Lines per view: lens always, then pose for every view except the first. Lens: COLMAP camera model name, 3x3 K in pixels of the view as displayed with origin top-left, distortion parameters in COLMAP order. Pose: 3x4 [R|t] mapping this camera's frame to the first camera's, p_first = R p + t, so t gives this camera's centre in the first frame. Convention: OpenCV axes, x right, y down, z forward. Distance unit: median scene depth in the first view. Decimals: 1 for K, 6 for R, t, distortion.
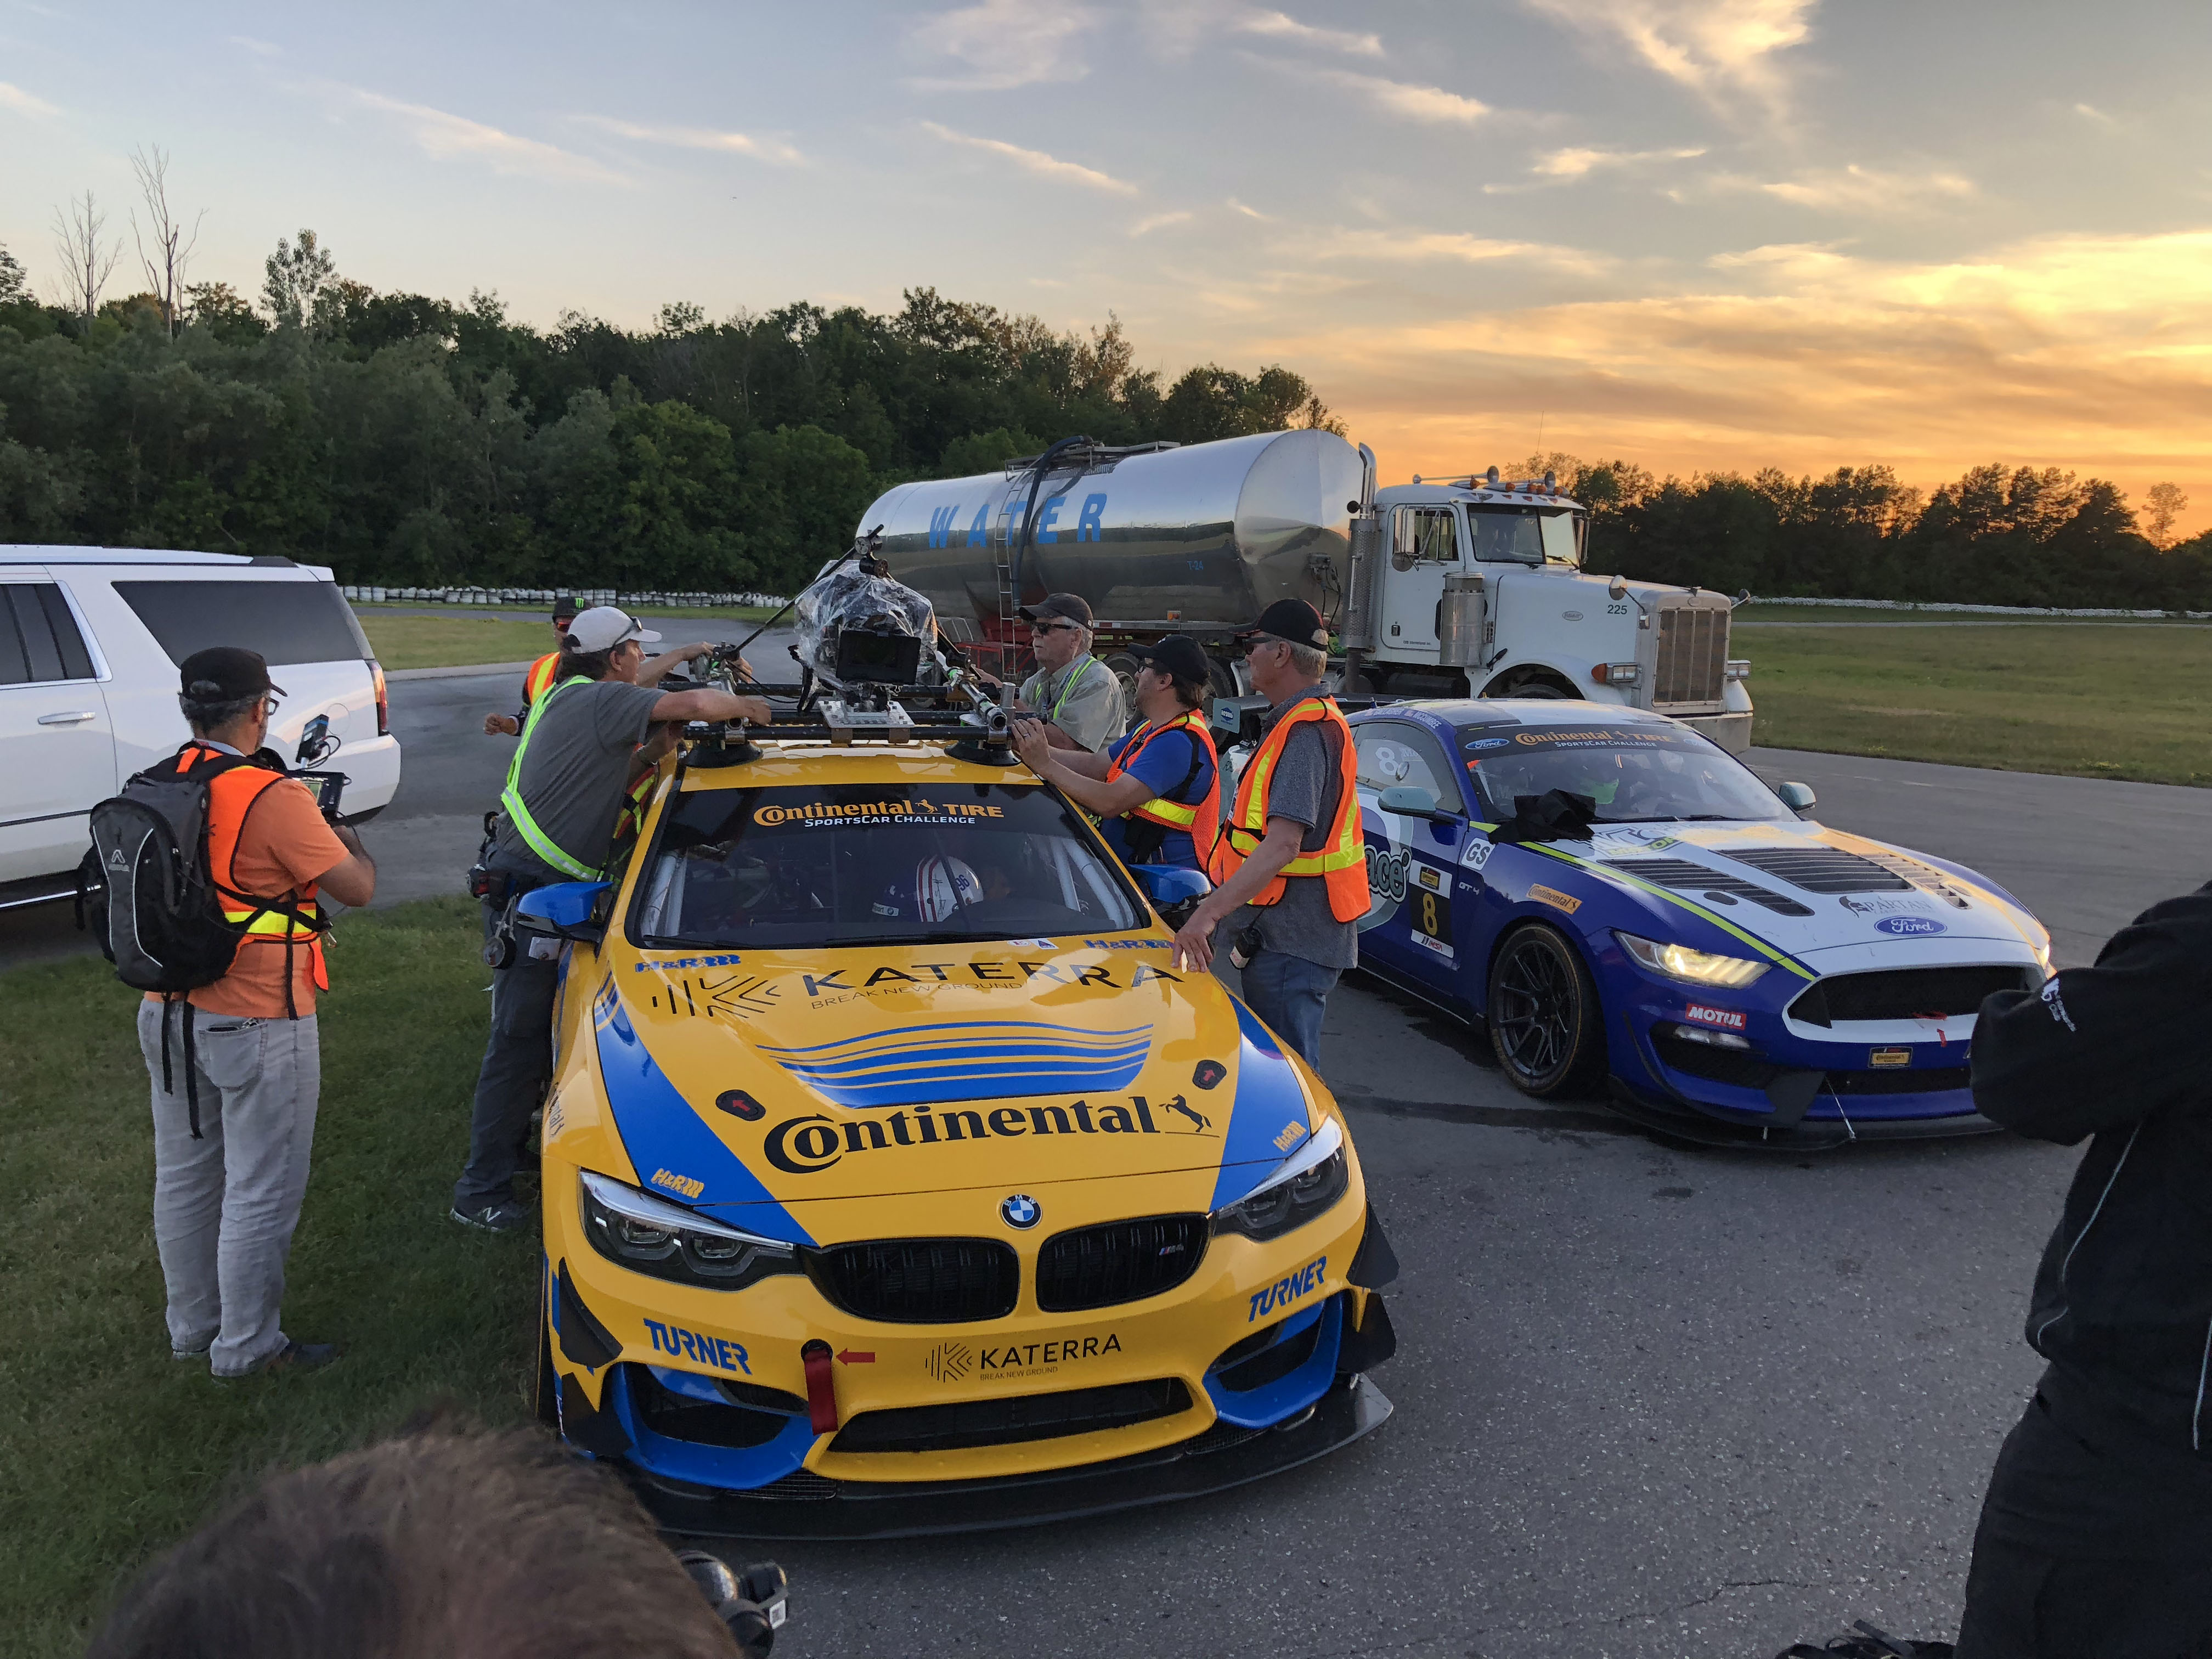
lens RADIAL K [[1818.0, 0, 1113.1], [0, 1818.0, 791.6], [0, 0, 1]] dist [0.033695, -0.013432]
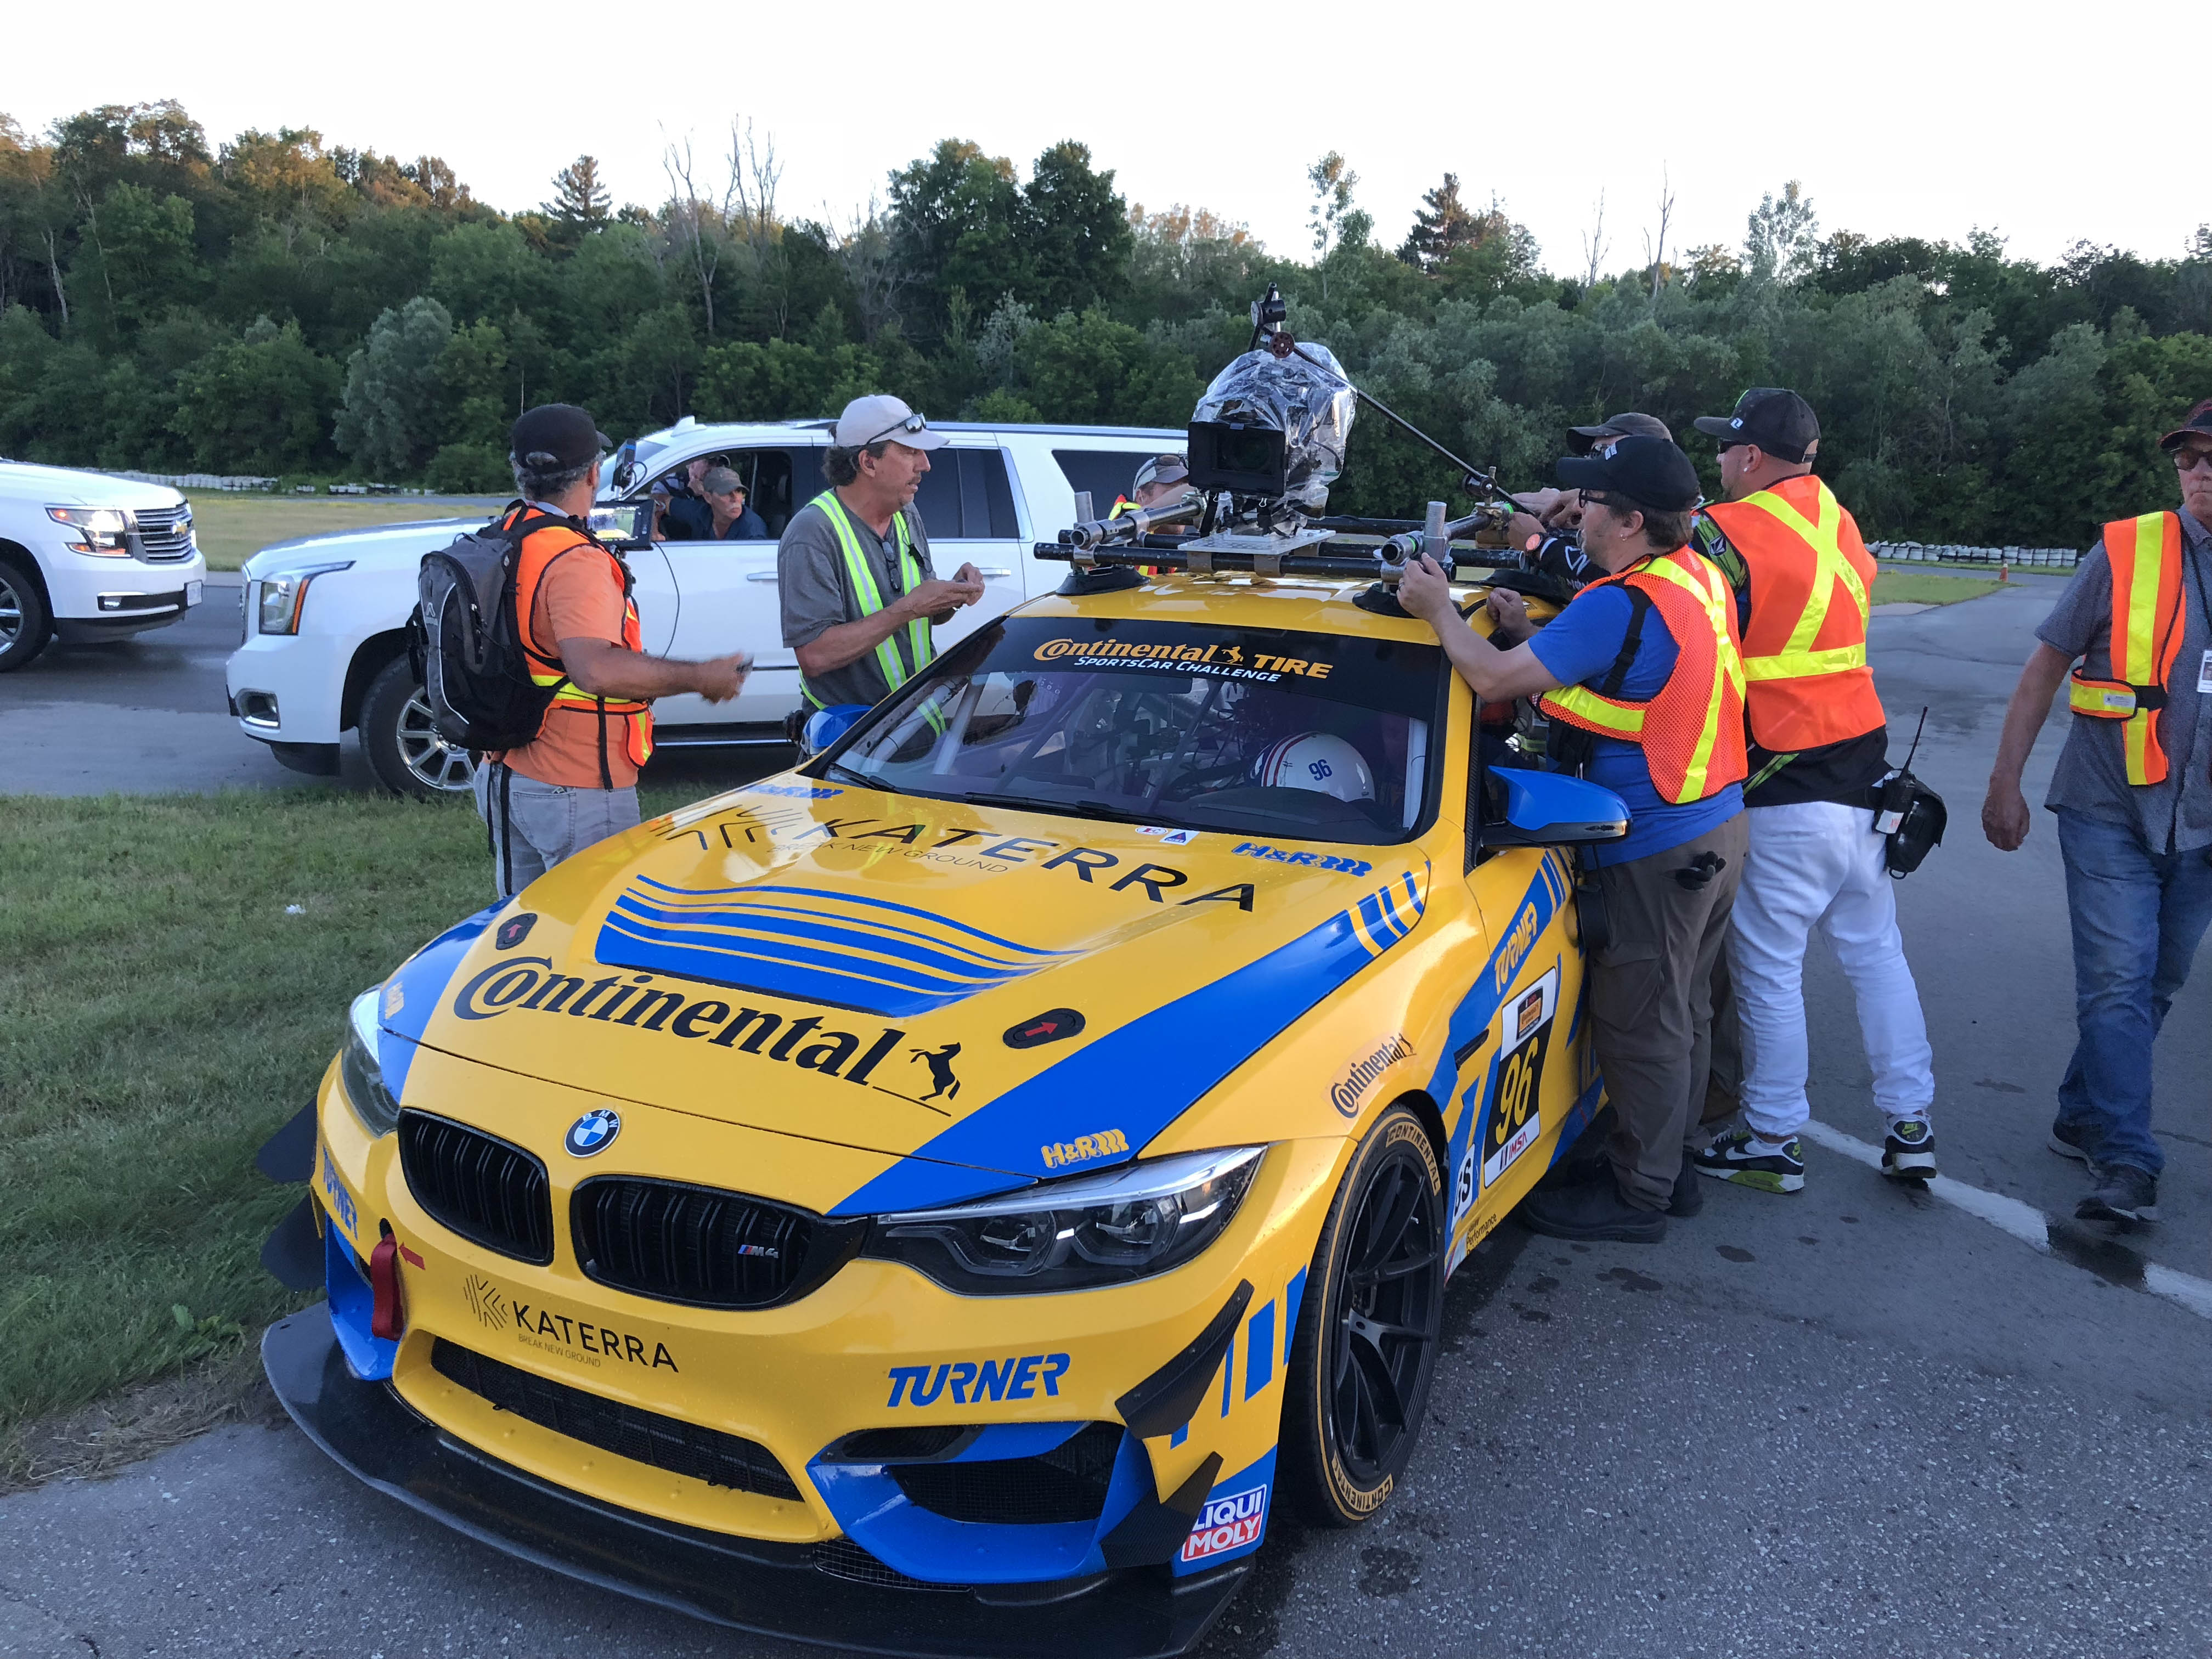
lens RADIAL K [[1821.8, 0, 1106.0], [0, 1821.8, 829.5], [0, 0, 1]] dist [0.008636, 0.017798]
pose [[0.720112, 0.134566, -0.680684, 0.276694], [-0.105552, 0.990841, 0.084216, 0.016250], [0.685782, 0.011203, 0.727720, 0.305855]]
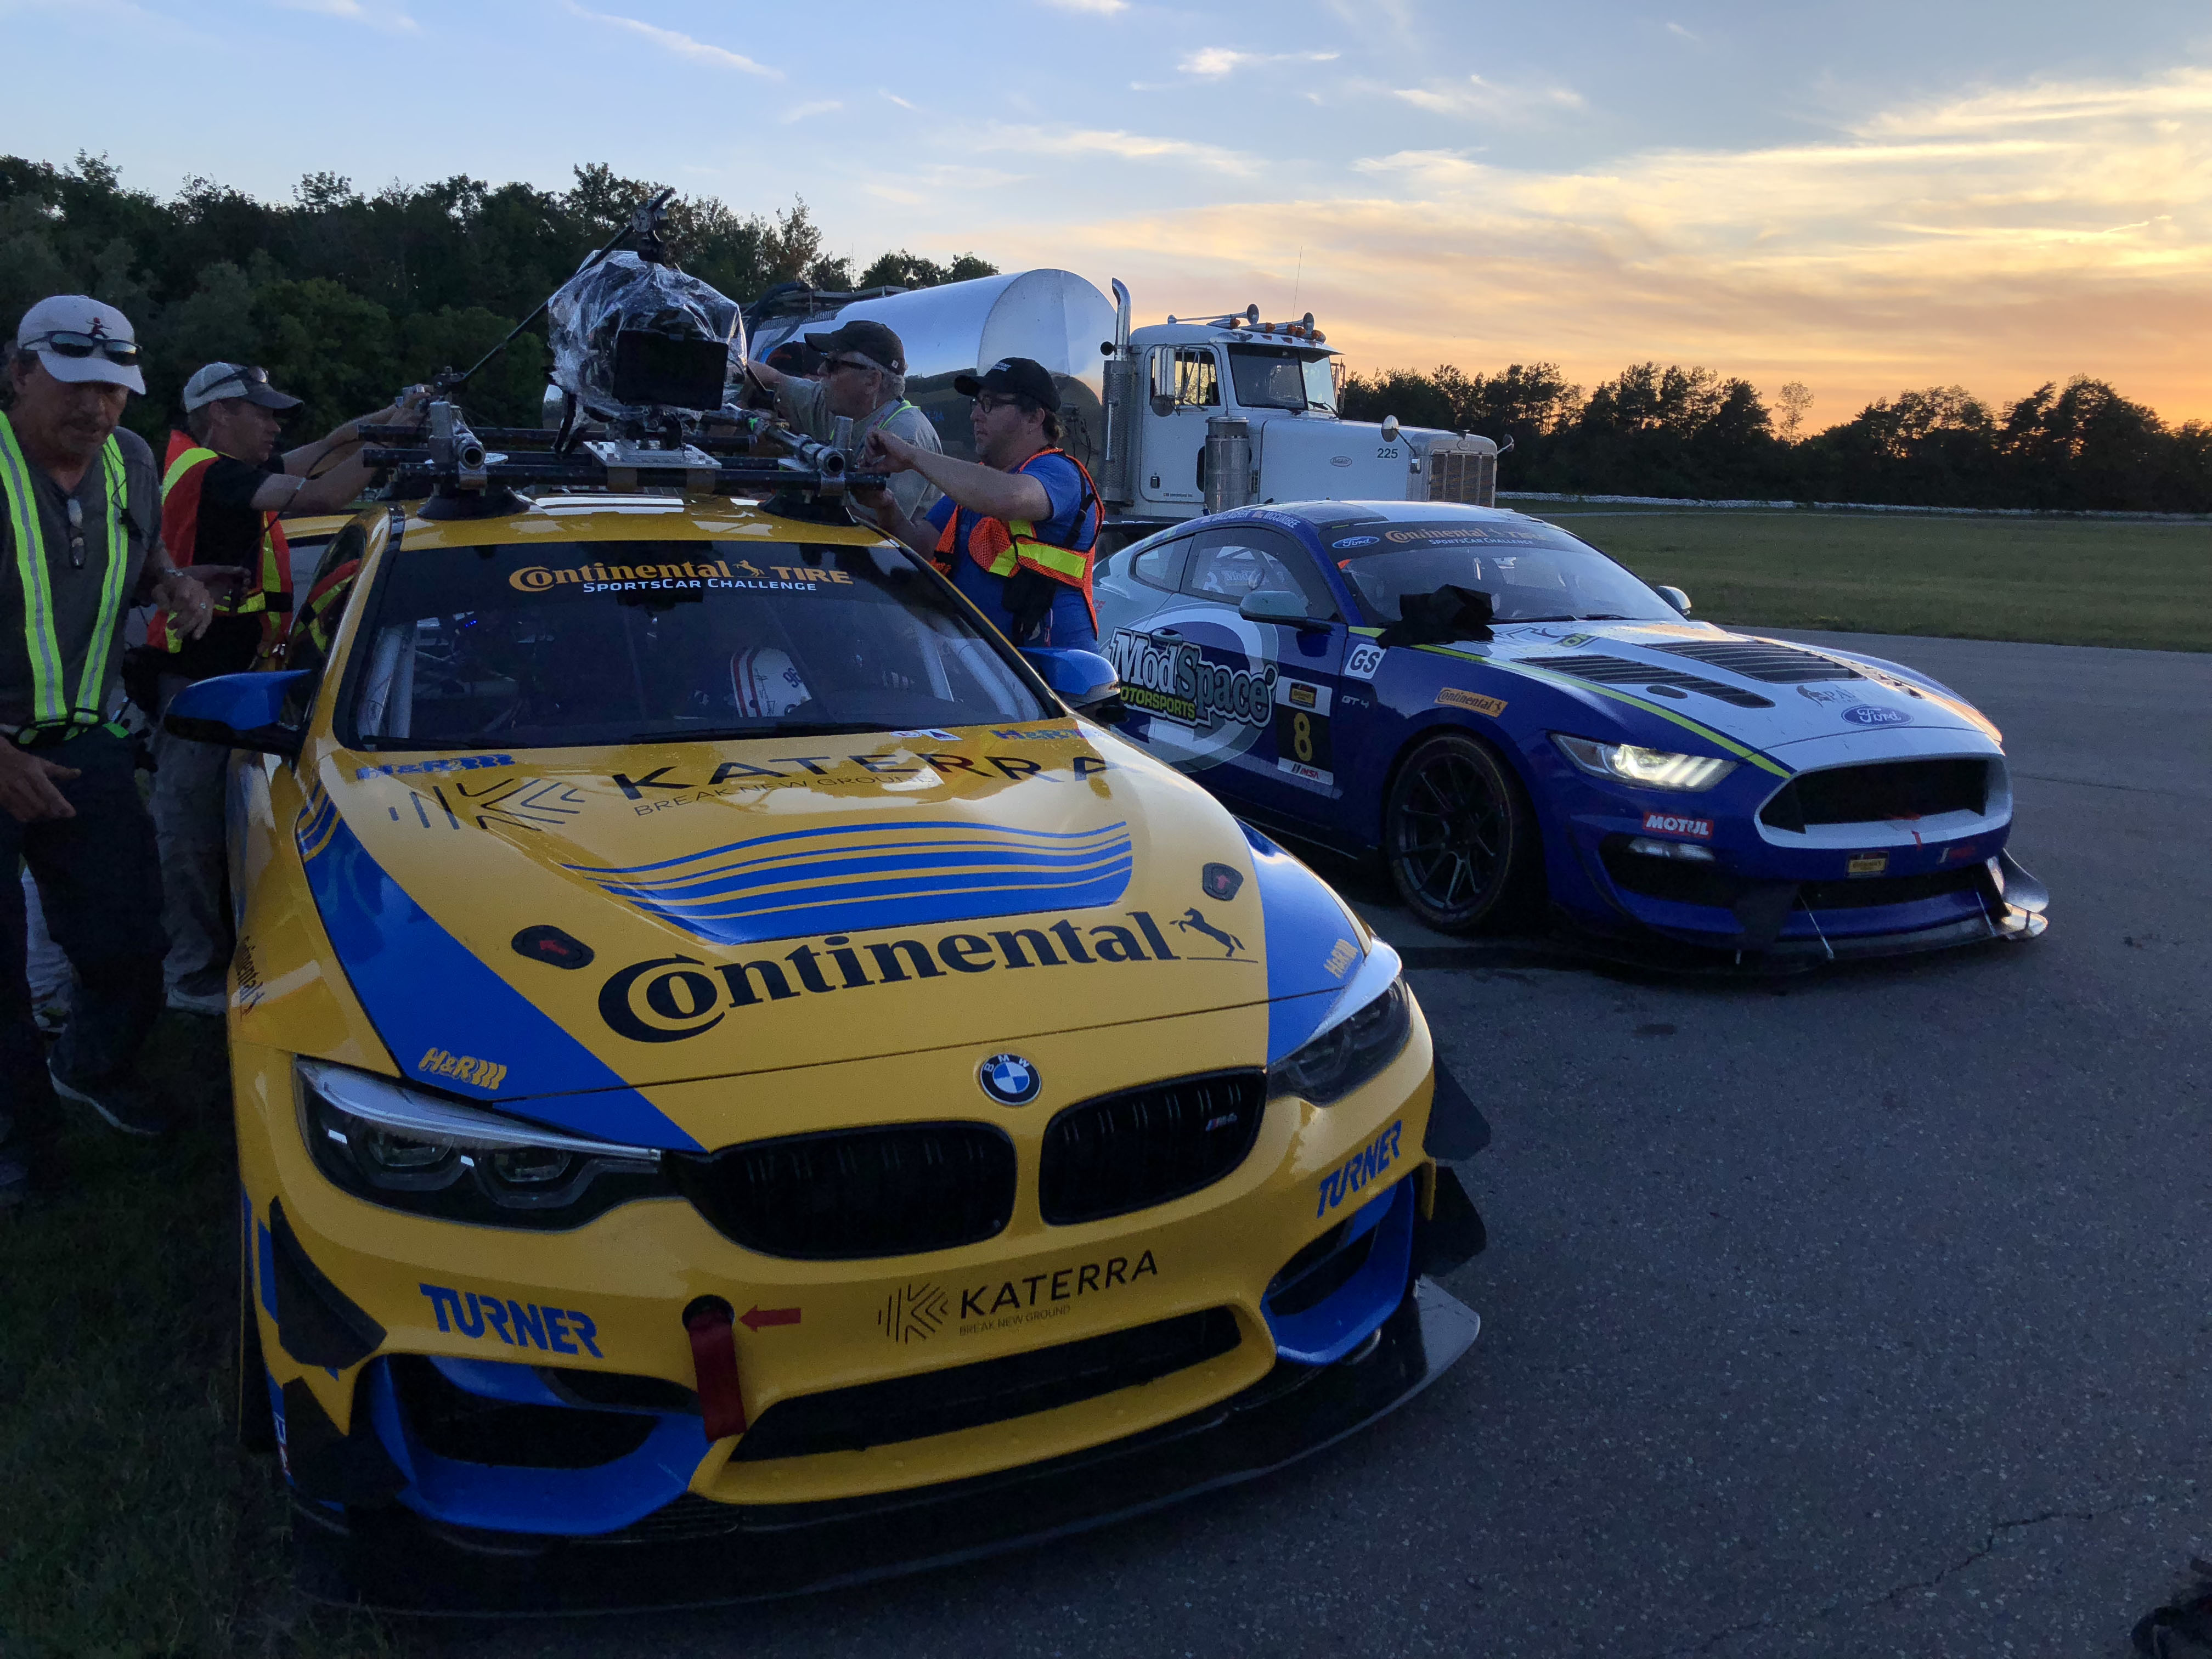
lens RADIAL K [[1818.0, 0, 1113.1], [0, 1818.0, 791.6], [0, 0, 1]] dist [0.033695, -0.013432]
pose [[0.986591, -0.034622, 0.159499, -0.056618], [0.025764, 0.998026, 0.057277, 0.044008], [-0.161167, -0.052399, 0.985535, 0.171575]]
